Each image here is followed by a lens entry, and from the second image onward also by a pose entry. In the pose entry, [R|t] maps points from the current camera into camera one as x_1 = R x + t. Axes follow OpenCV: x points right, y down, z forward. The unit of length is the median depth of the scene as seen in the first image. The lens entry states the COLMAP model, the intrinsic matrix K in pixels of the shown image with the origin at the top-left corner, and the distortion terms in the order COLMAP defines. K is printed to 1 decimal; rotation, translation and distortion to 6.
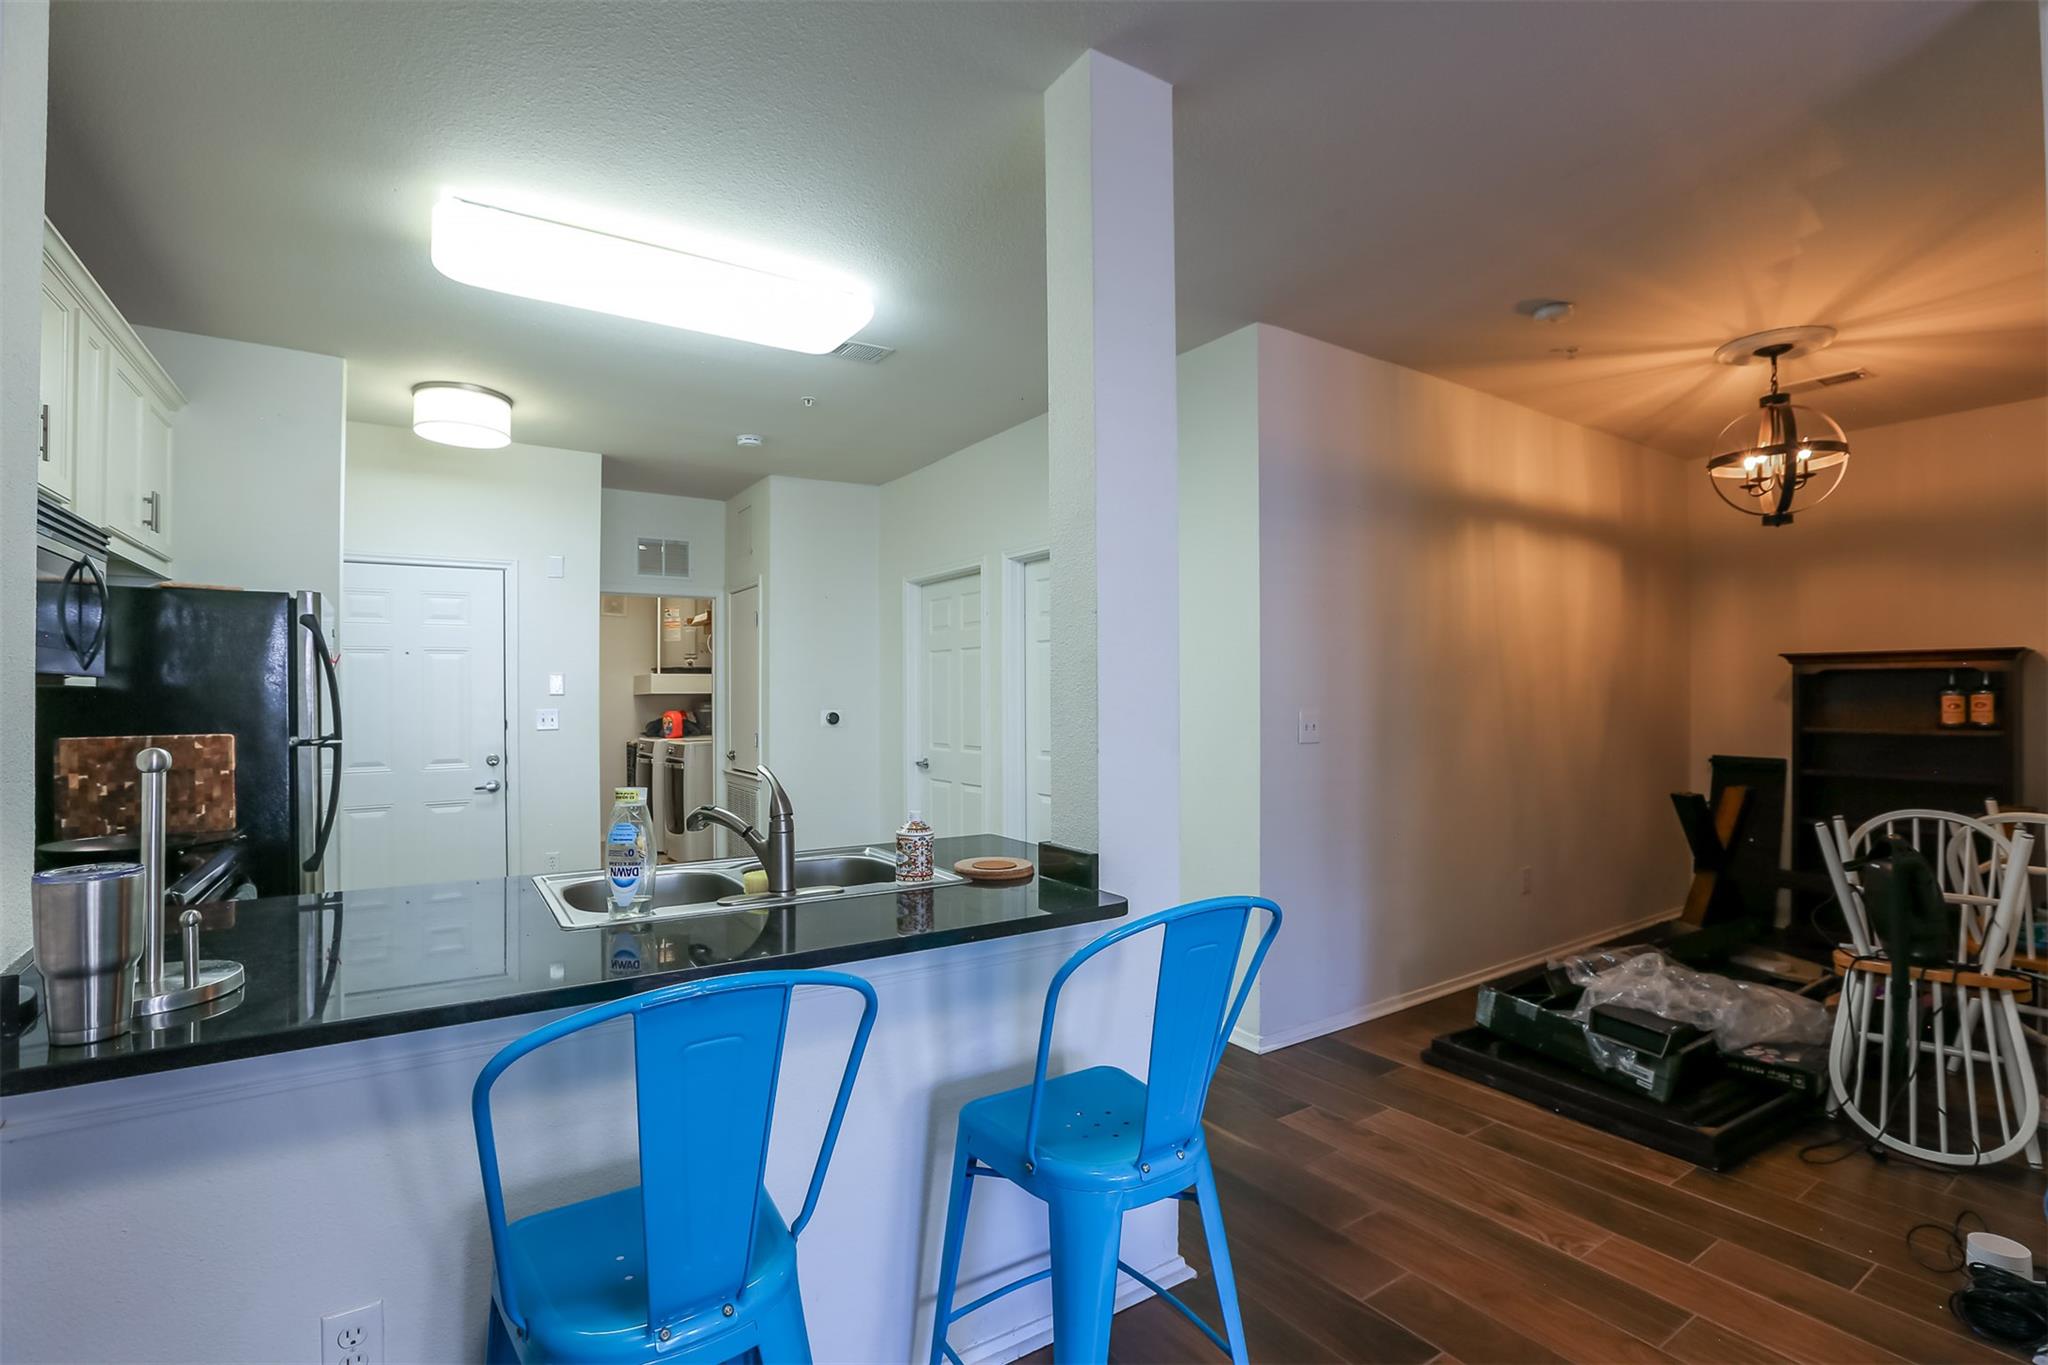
lens RADIAL K [[953.9, 0, 1029.7], [0, 953.9, 683.6], [0, 0, 1]] dist [-0.047440, 0.014540]
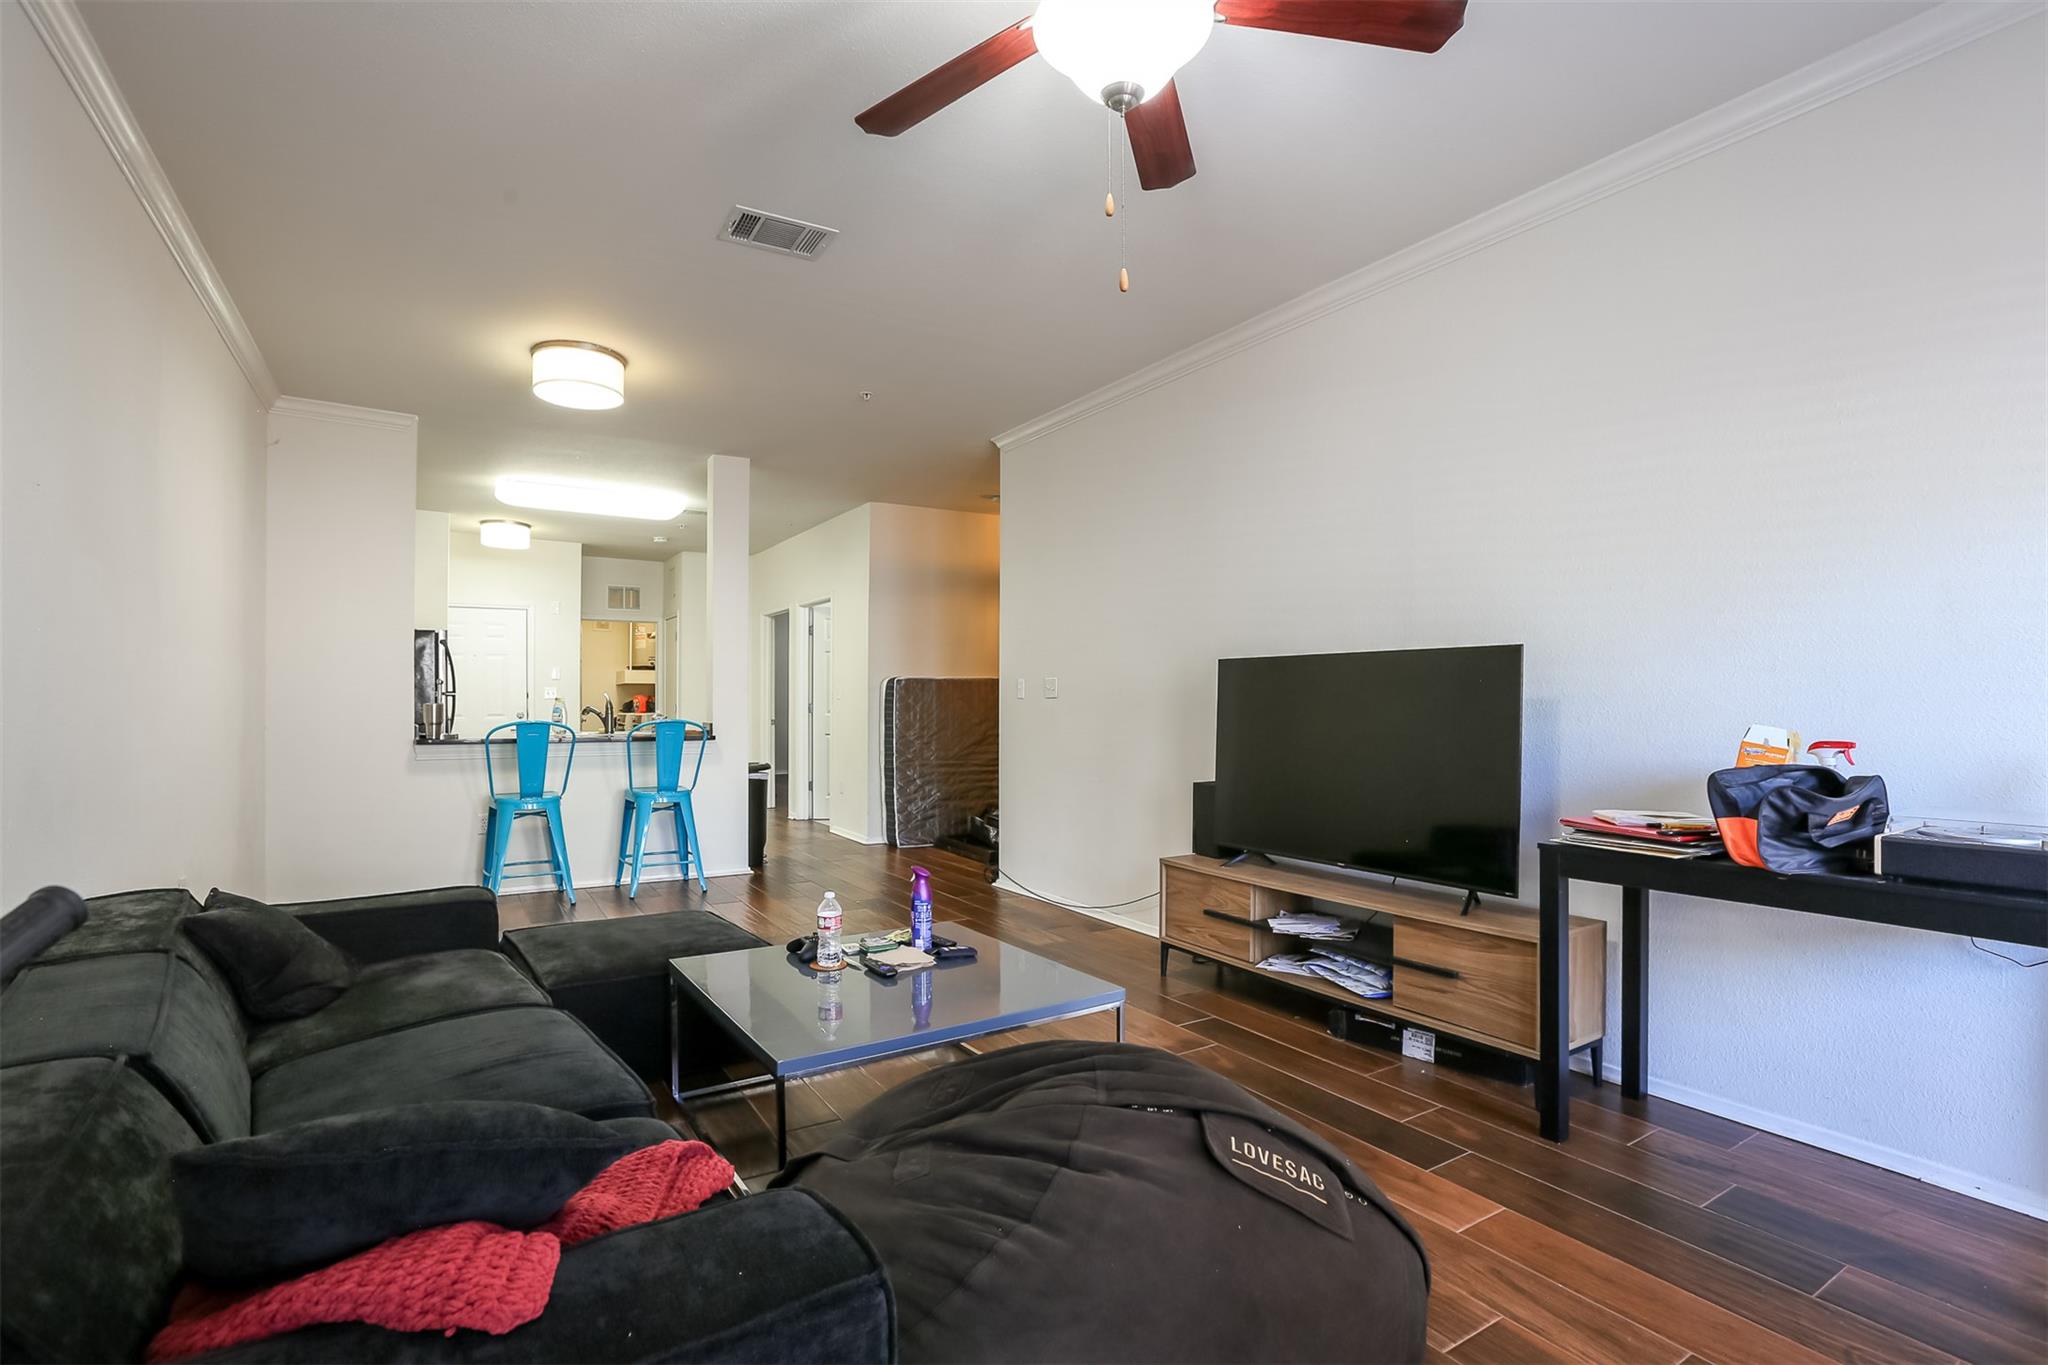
lens RADIAL K [[953.9, 0, 1019.4], [0, 953.9, 689.4], [0, 0, 1]] dist [-0.047440, 0.014540]
pose [[0.999427, 0.005915, -0.033335, 0.426907], [-0.005906, 0.999982, 0.000379, 0.024452], [0.033336, -0.000182, 0.999444, -0.742257]]
